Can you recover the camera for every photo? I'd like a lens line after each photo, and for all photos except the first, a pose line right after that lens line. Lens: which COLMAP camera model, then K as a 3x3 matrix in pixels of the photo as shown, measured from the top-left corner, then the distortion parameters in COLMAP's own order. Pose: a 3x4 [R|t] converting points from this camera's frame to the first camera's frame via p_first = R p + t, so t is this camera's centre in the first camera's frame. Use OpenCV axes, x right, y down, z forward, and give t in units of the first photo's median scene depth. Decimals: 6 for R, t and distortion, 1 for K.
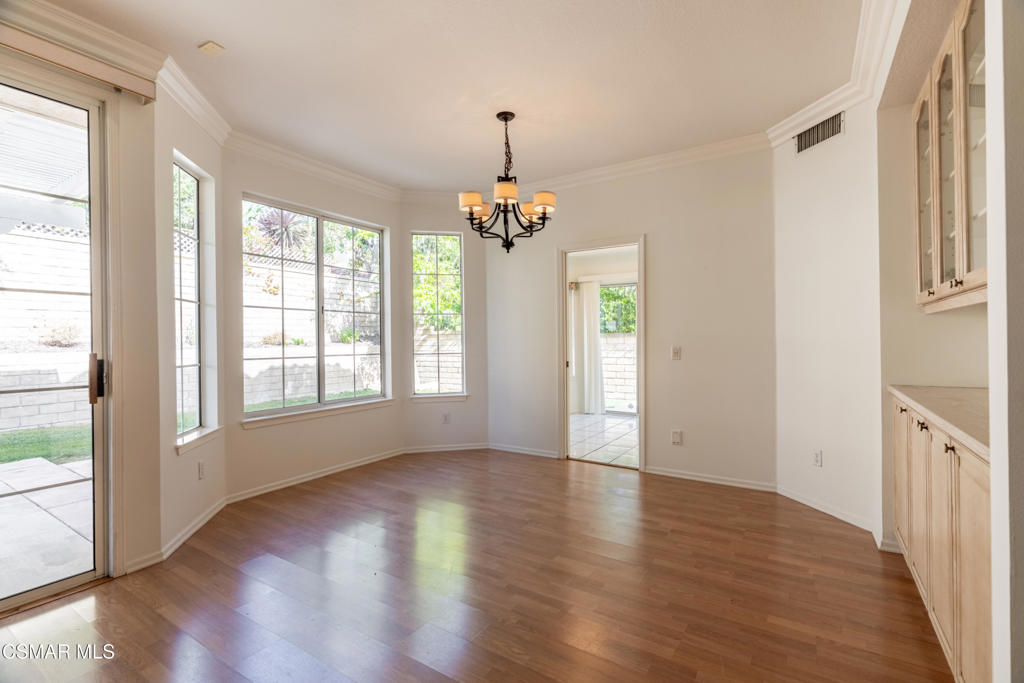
lens RADIAL K [[461.7, 0, 514.5], [0, 461.7, 343.2], [0, 0, 1]] dist [-0.000440, 0.000489]
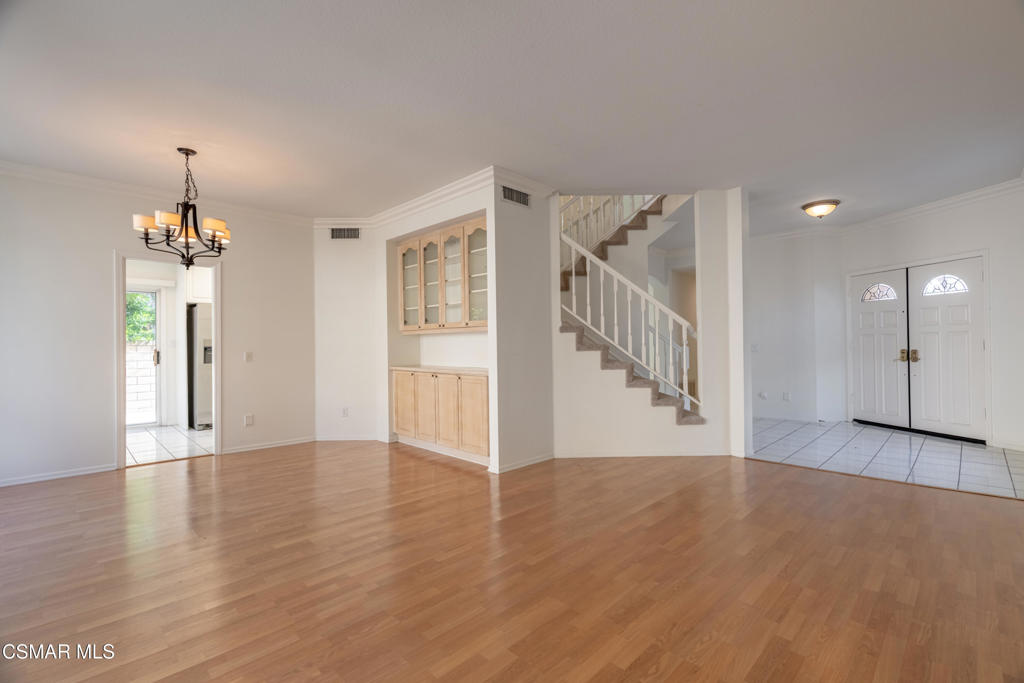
lens RADIAL K [[461.7, 0, 514.5], [0, 461.7, 343.2], [0, 0, 1]] dist [-0.000440, 0.000489]
pose [[0.213425, 0.010992, 0.976898, -0.890053], [0.013093, 0.999815, -0.014110, 0.013432], [-0.976872, 0.015802, 0.213242, -0.034658]]
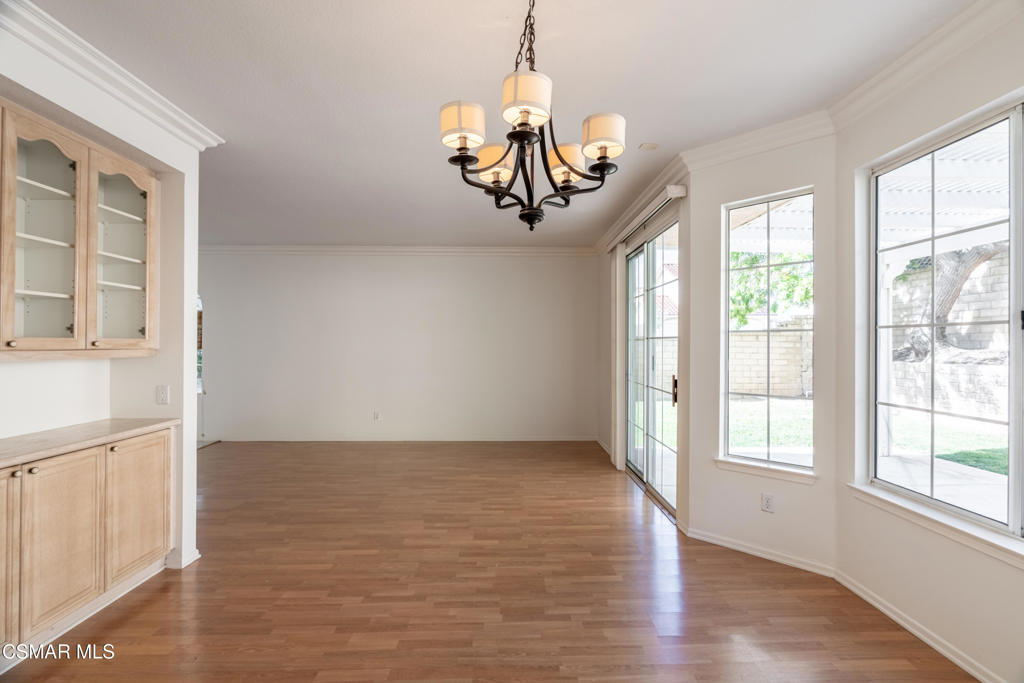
lens RADIAL K [[461.7, 0, 514.5], [0, 461.7, 343.2], [0, 0, 1]] dist [-0.000440, 0.000489]
pose [[-0.828289, 0.007829, -0.560246, 0.275199], [0.006829, 0.999969, 0.003878, -0.063499], [0.560259, -0.000614, -0.828317, 1.318827]]
